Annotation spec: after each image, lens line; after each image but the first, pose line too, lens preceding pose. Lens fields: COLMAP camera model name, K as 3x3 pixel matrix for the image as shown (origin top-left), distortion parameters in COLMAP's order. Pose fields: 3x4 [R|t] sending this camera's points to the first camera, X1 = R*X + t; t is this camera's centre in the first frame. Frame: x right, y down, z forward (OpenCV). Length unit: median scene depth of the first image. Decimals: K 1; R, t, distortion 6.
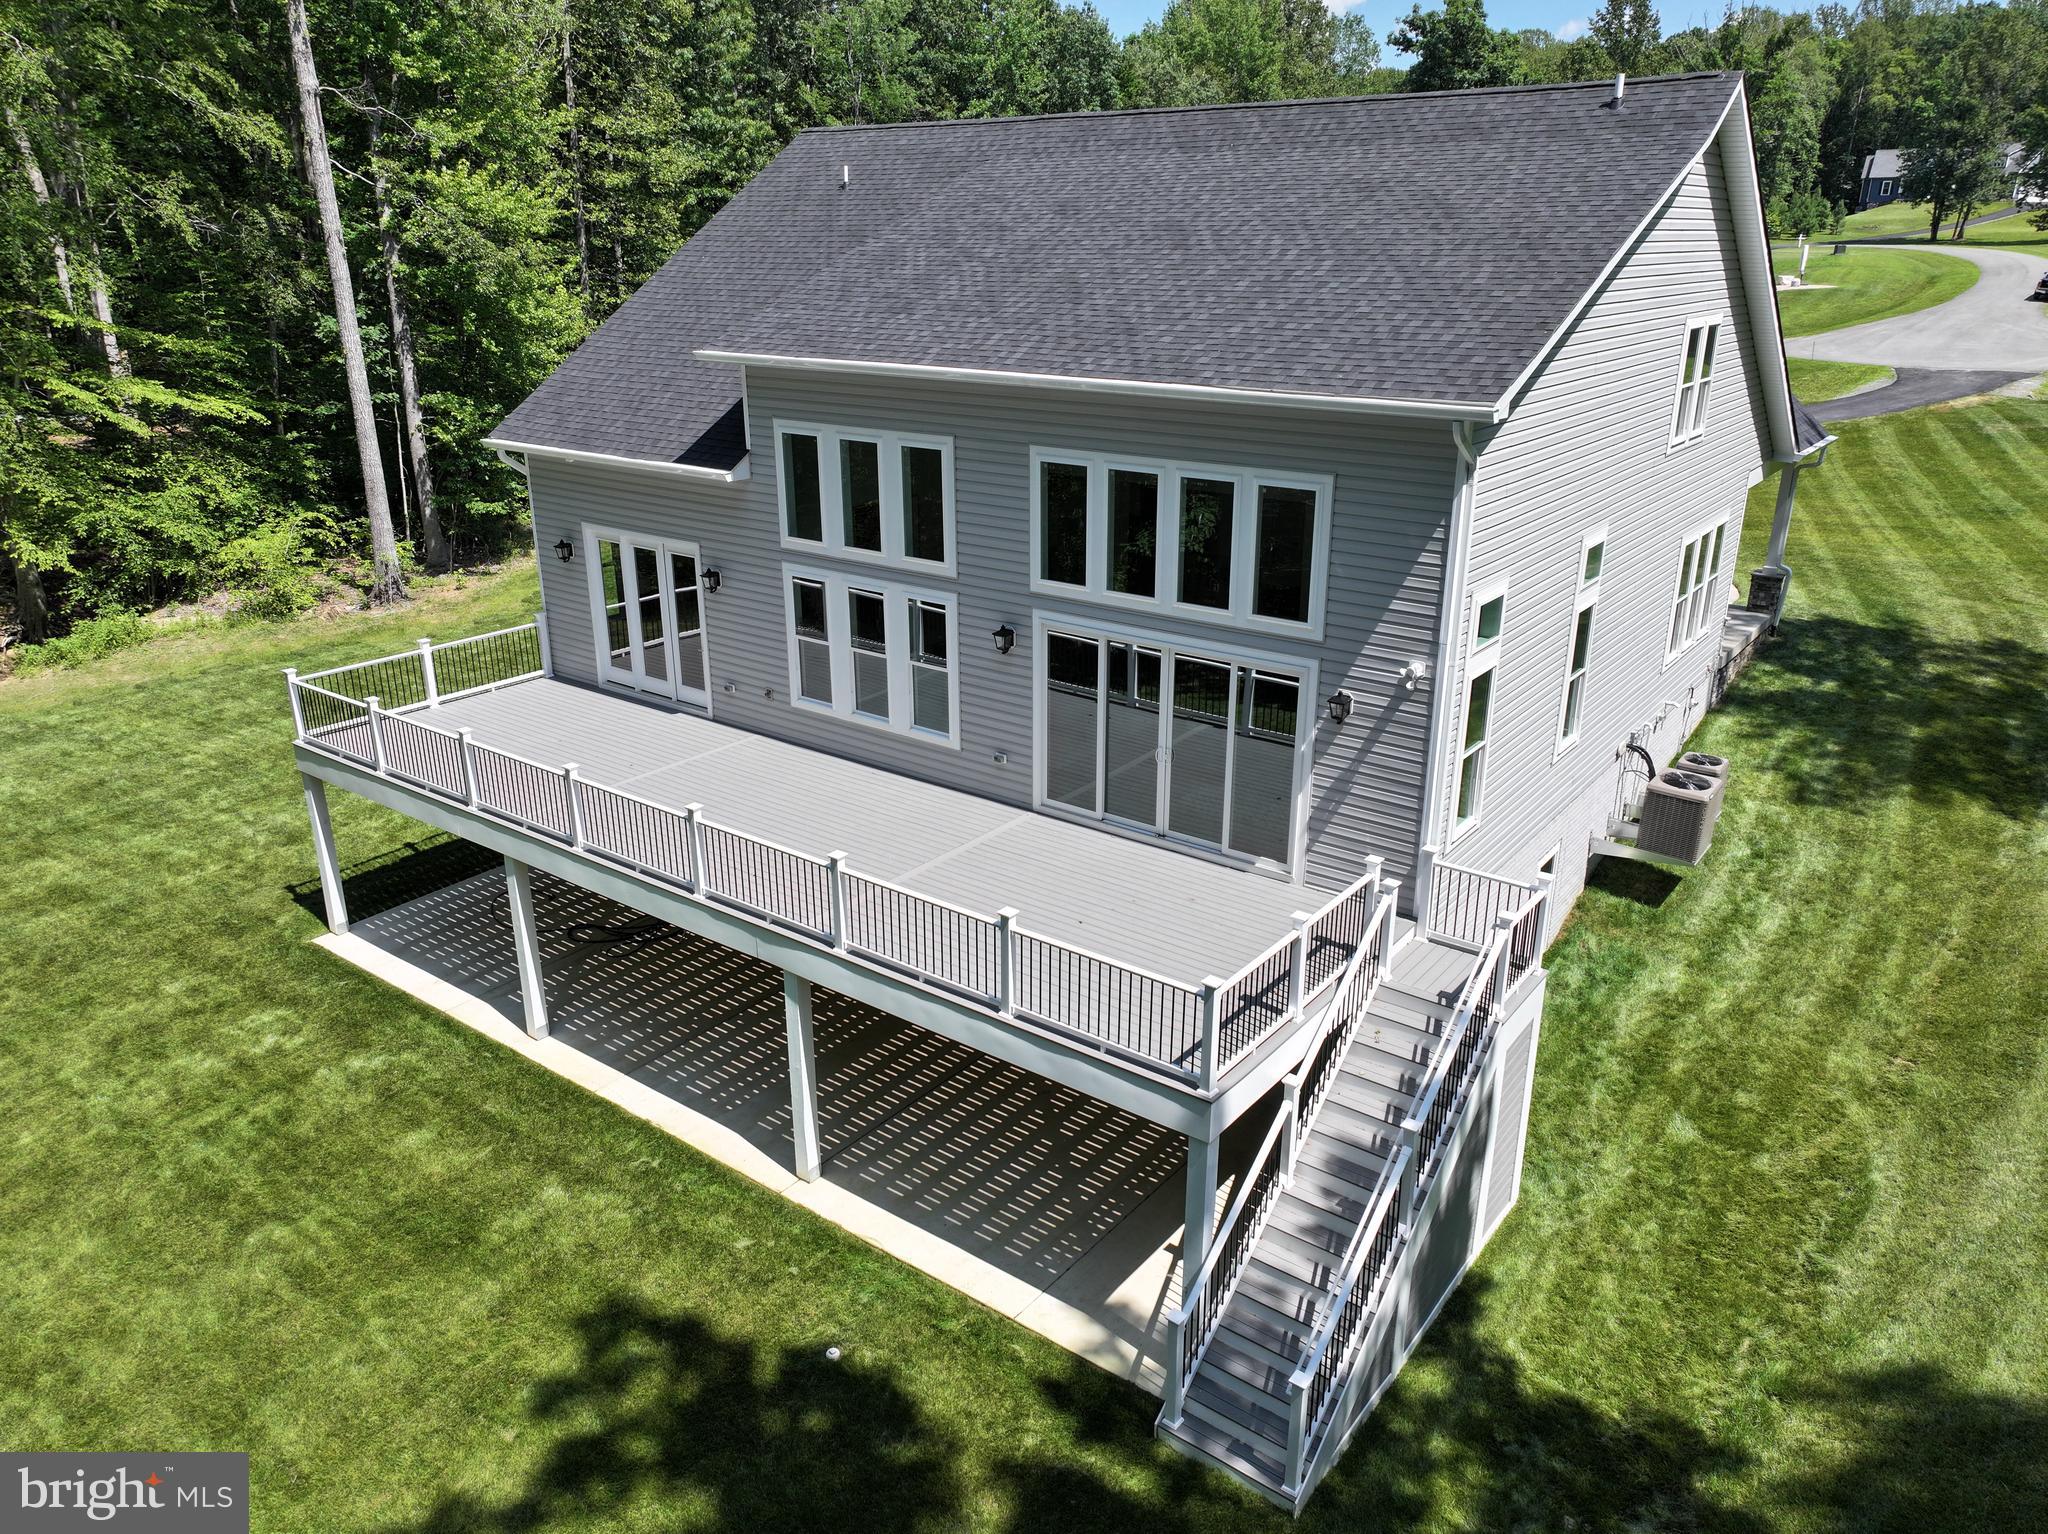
lens RADIAL K [[1436.8, 0, 1036.7], [0, 1436.8, 768.2], [0, 0, 1]] dist [0.007338, 0.005386]
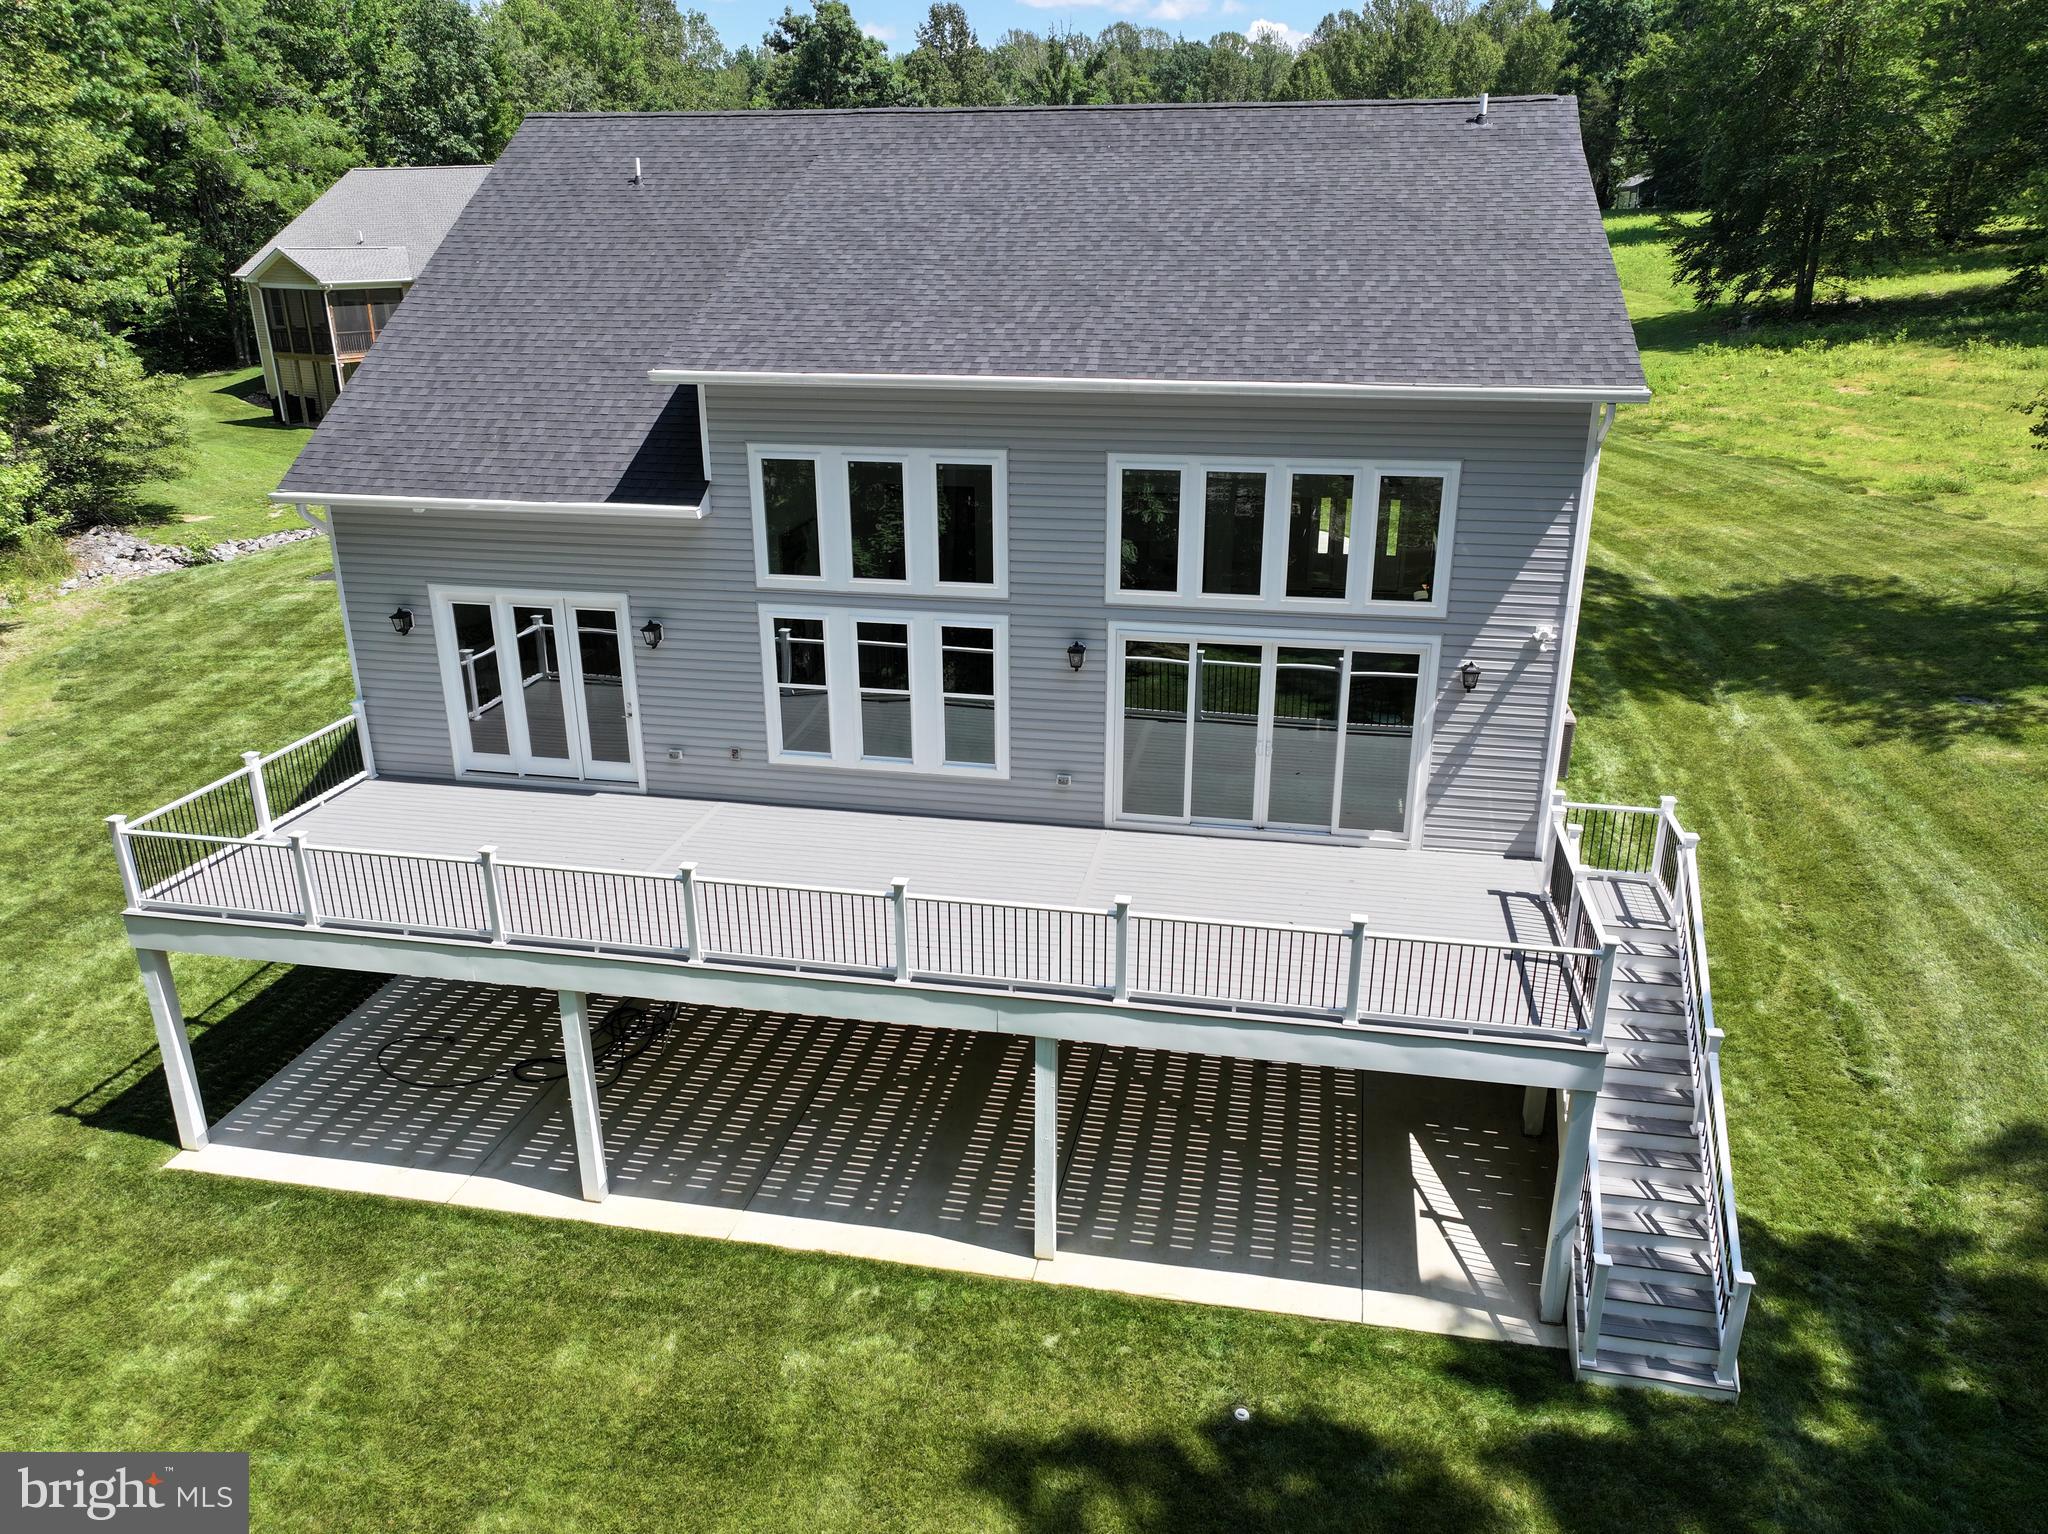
lens RADIAL K [[1436.8, 0, 1036.7], [0, 1436.8, 768.2], [0, 0, 1]] dist [0.007338, 0.005386]
pose [[0.896732, -0.153701, 0.415028, -0.451698], [0.153513, 0.987560, 0.034044, -0.051659], [-0.415098, 0.033184, 0.909171, 0.136350]]
